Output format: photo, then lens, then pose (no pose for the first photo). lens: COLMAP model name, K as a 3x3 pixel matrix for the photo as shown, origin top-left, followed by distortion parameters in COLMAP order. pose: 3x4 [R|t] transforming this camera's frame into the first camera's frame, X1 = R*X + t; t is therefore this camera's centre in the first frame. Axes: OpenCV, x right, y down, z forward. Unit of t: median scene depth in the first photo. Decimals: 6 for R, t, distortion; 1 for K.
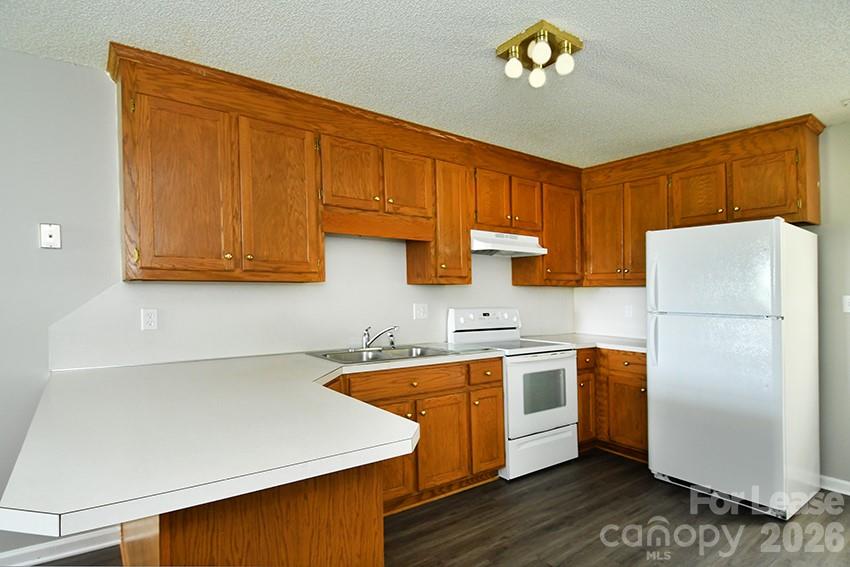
lens RADIAL K [[455.2, 0, 418.6], [0, 455.2, 292.4], [0, 0, 1]] dist [-0.017247, -0.009371]
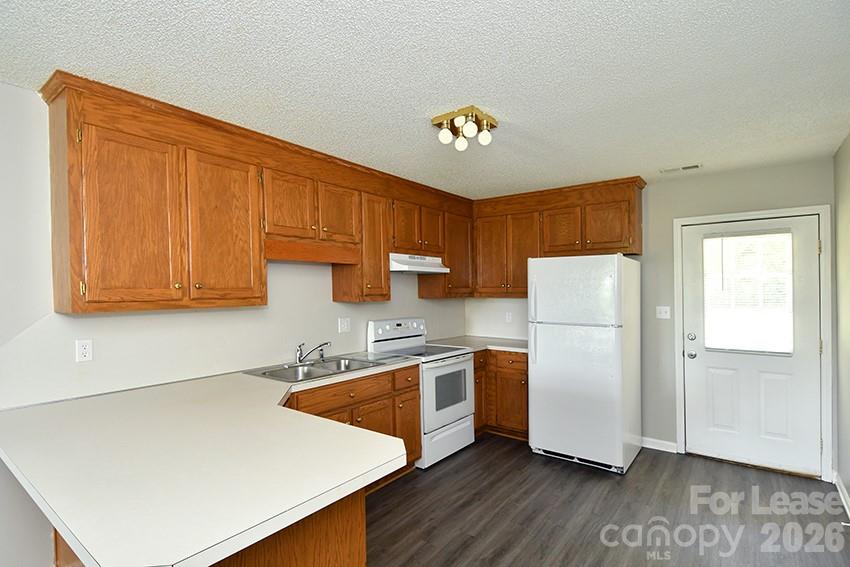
lens RADIAL K [[427.6, 0, 428.6], [0, 427.6, 282.4], [0, 0, 1]] dist [-0.017118, -0.001343]
pose [[0.955745, 0.000624, 0.294195, -0.125845], [0.003041, 0.999923, -0.012000, -0.058641], [-0.294180, 0.012364, 0.955670, -0.067057]]
